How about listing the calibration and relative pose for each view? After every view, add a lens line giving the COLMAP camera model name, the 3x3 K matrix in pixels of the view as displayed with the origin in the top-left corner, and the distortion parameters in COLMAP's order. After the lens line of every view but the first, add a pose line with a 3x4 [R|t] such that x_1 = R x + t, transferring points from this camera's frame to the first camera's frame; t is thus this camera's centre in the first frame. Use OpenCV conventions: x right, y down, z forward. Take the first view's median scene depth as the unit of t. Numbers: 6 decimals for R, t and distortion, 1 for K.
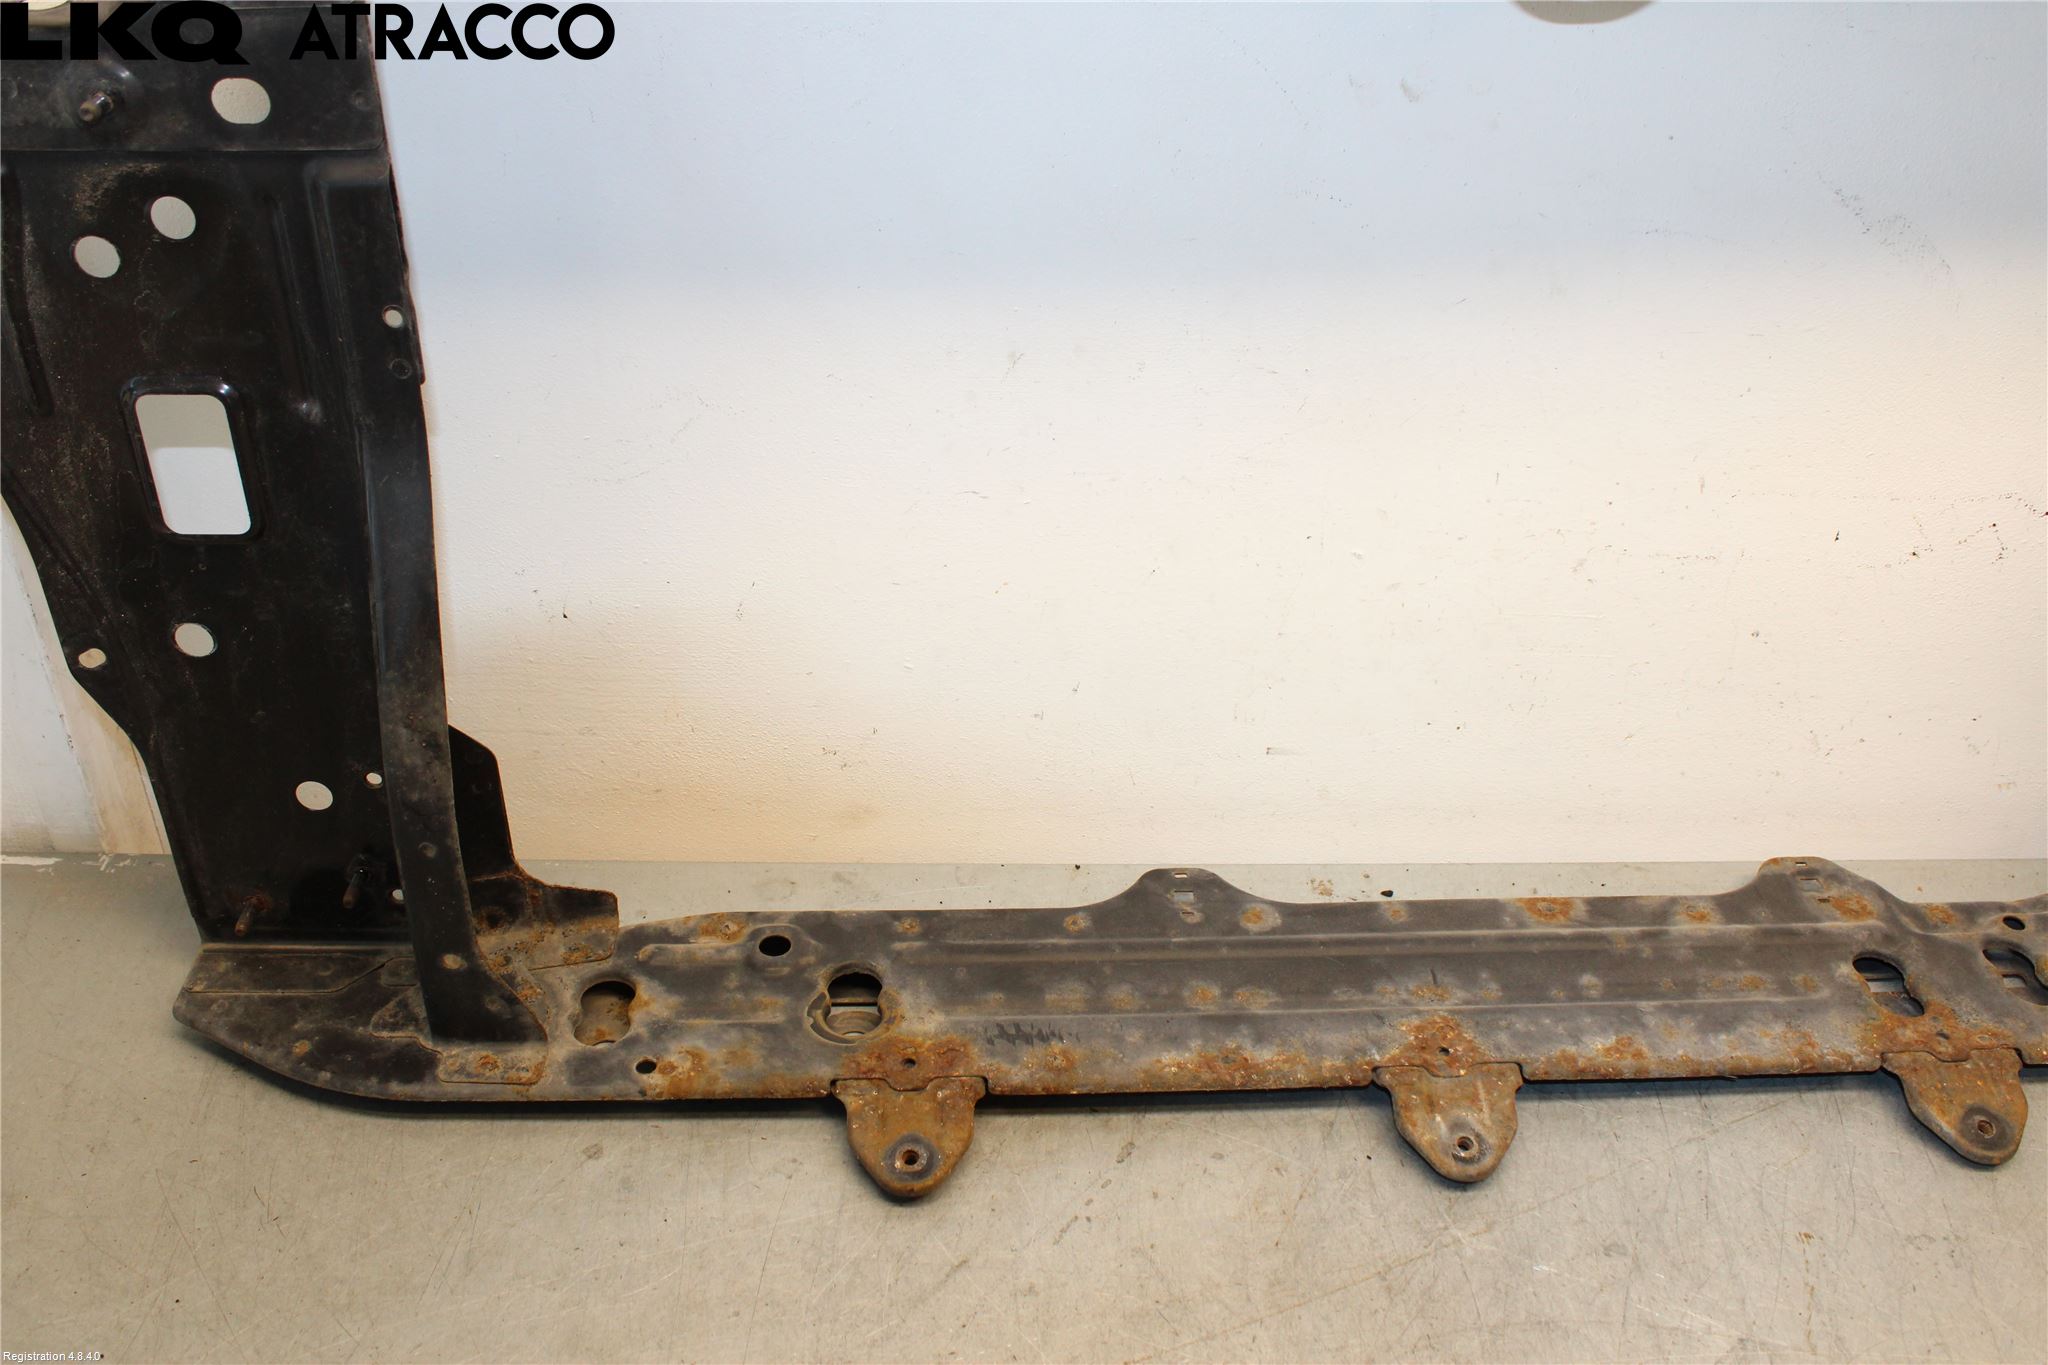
lens RADIAL K [[1857.2, 0, 1017.3], [0, 1857.2, 681.6], [0, 0, 1]] dist [-0.153272, 0.151116]
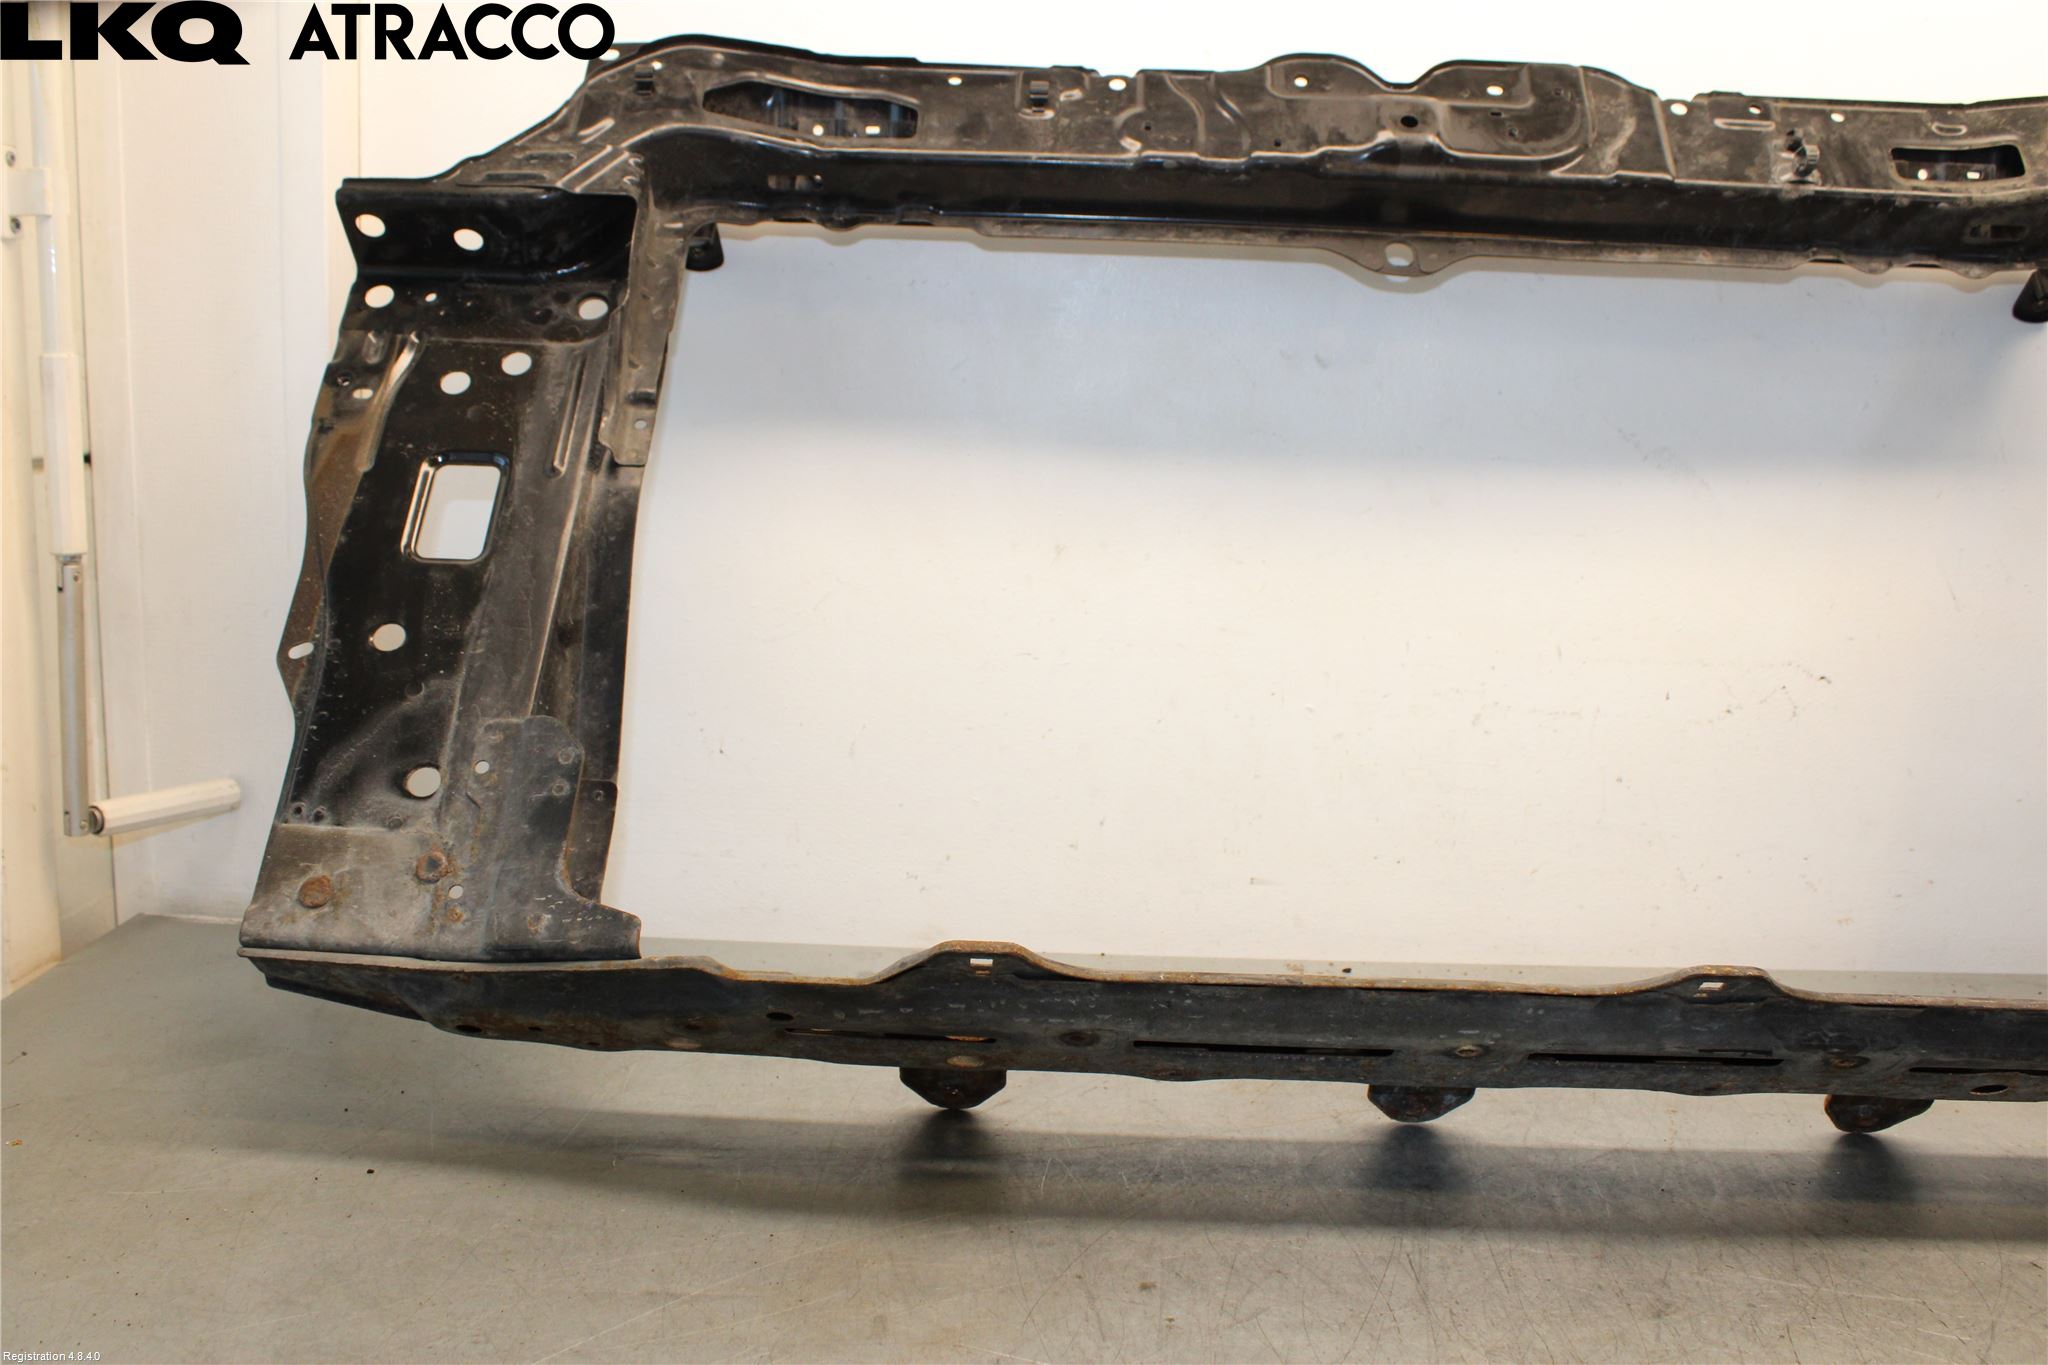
lens RADIAL K [[1853.2, 0, 1024.0], [0, 1853.2, 682.5], [0, 0, 1]] dist [-0.155039, 0.145754]
pose [[0.999426, 0.014182, -0.030750, 0.017641], [-0.025620, 0.910470, -0.412781, 0.528714], [0.022143, 0.413332, 0.910311, -0.272510]]
